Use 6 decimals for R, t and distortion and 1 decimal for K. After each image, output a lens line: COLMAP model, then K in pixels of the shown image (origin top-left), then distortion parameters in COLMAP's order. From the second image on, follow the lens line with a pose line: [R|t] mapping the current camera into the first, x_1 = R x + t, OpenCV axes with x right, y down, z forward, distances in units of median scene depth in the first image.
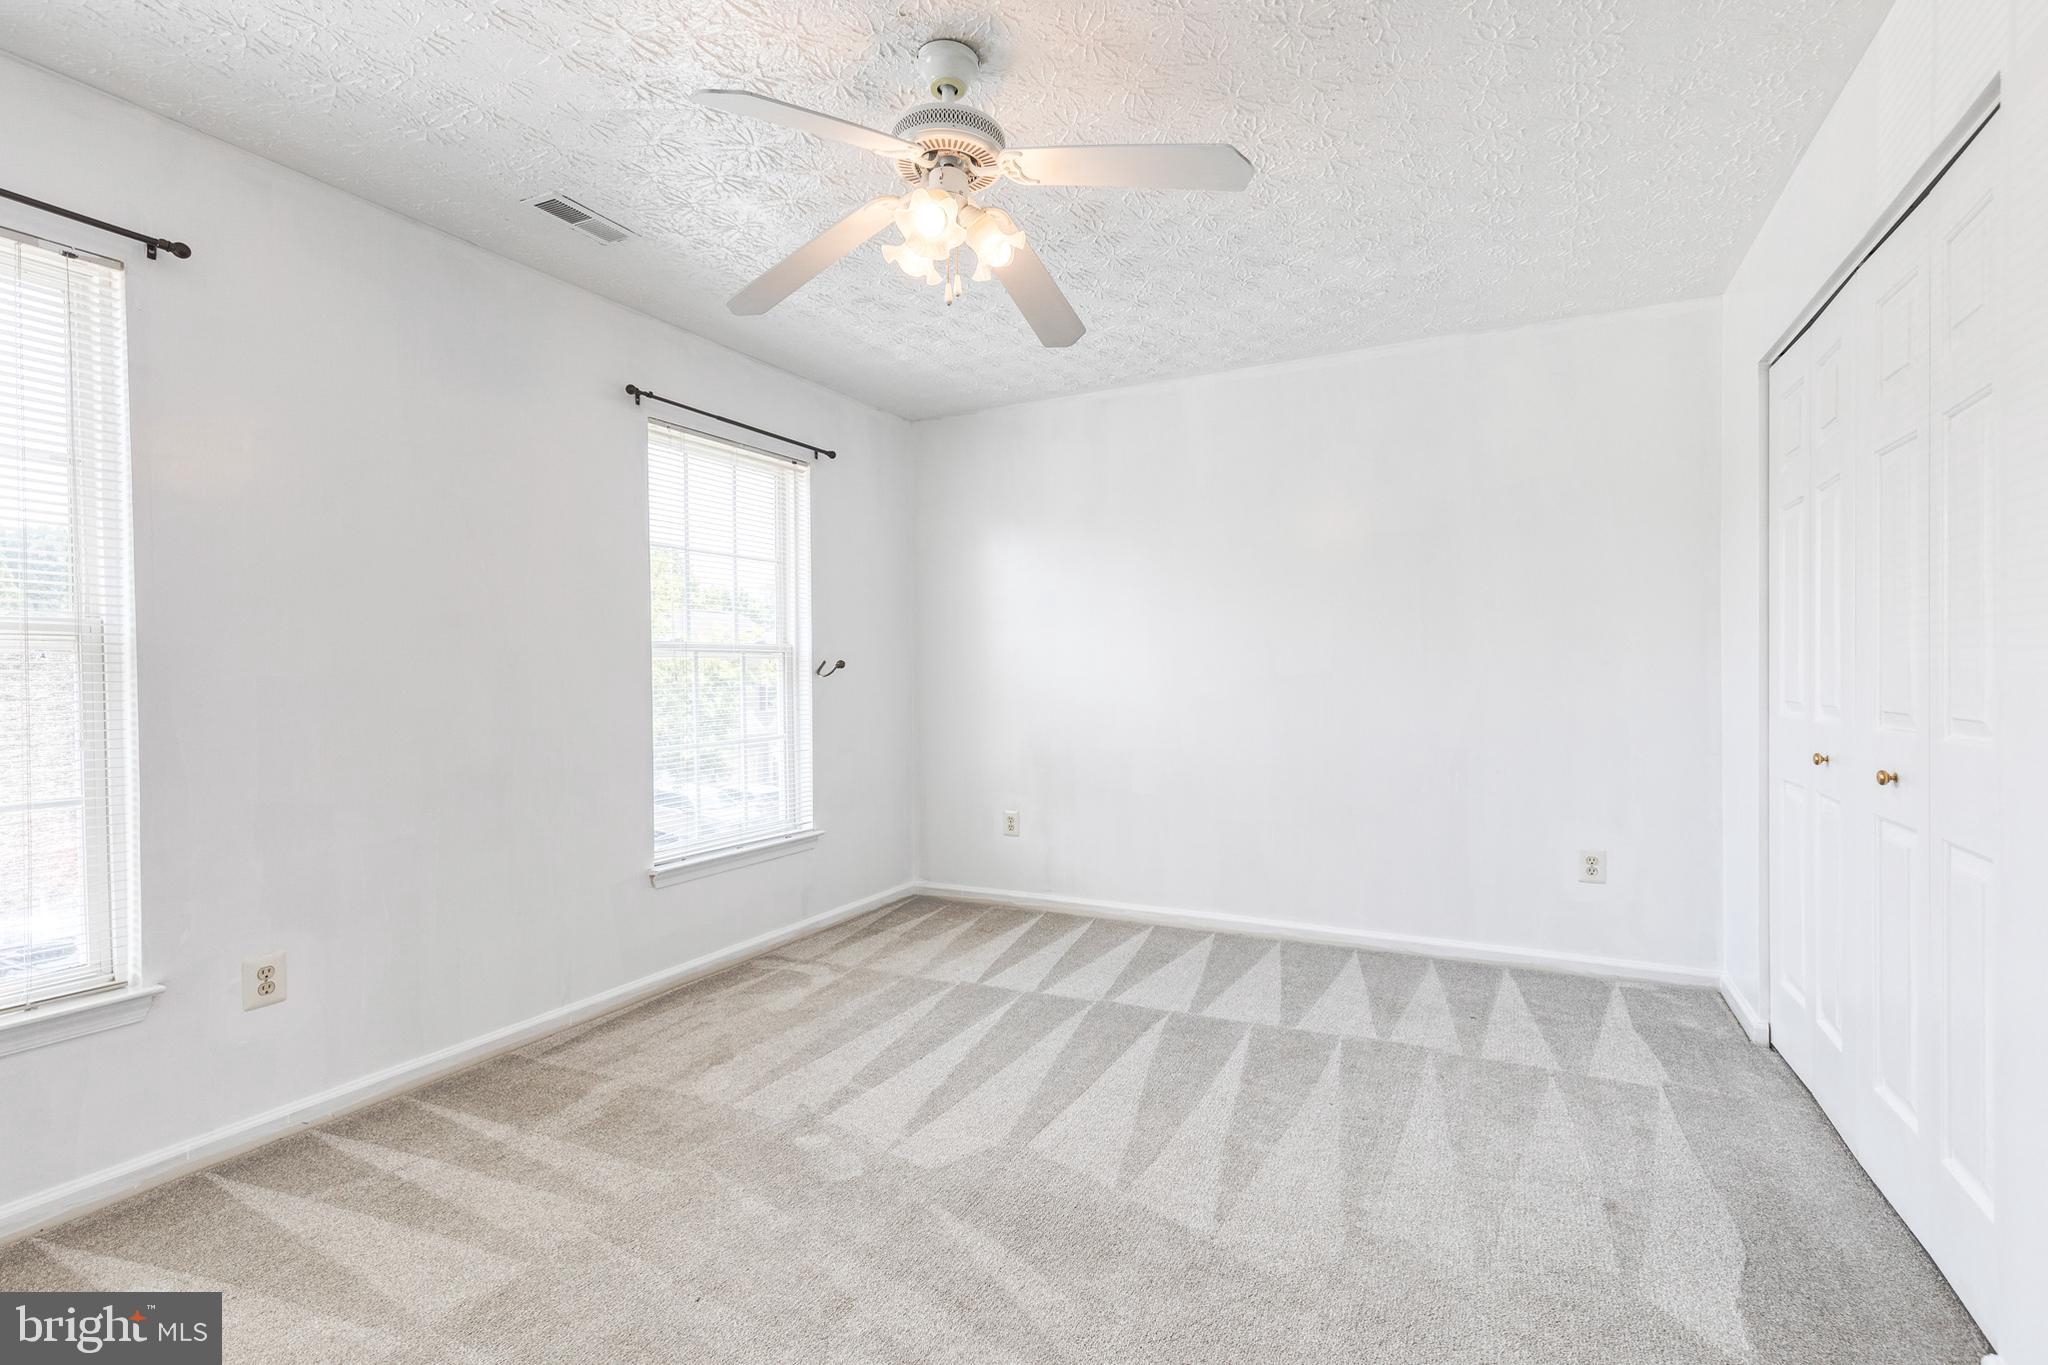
lens RADIAL K [[926.7, 0, 1038.9], [0, 926.7, 687.7], [0, 0, 1]] dist [0.011709, -0.001692]
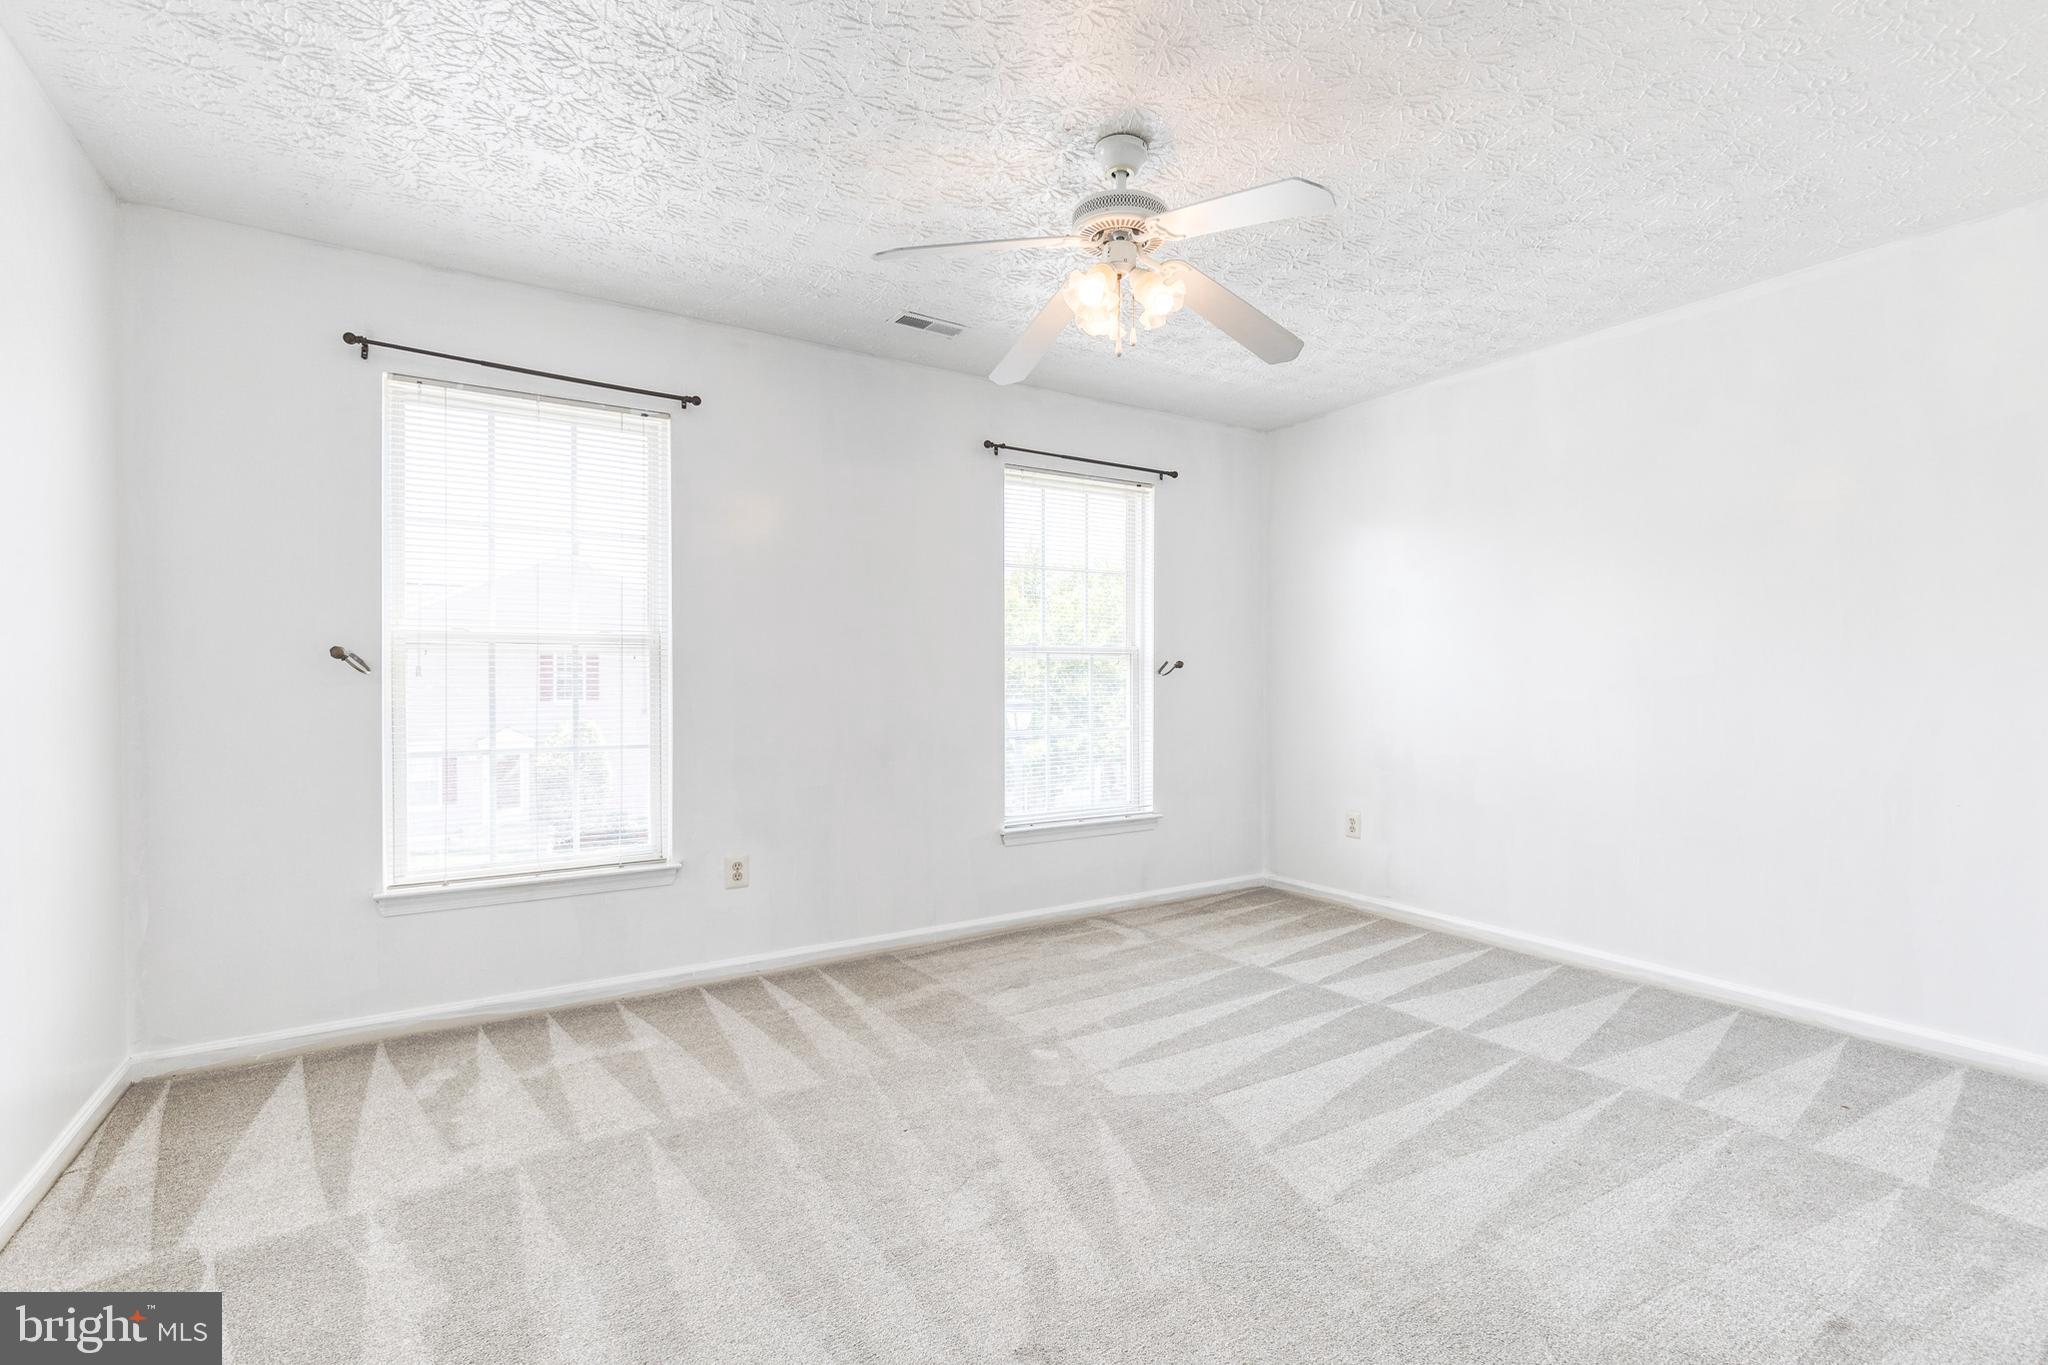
lens RADIAL K [[910.5, 0, 1024.0], [0, 910.5, 682.5], [0, 0, 1]] dist [0.010443, -0.001625]
pose [[0.863381, 0.011100, -0.504431, 0.256513], [-0.015500, 0.999870, -0.004526, 0.006291], [0.504315, 0.011726, 0.863440, -0.036616]]
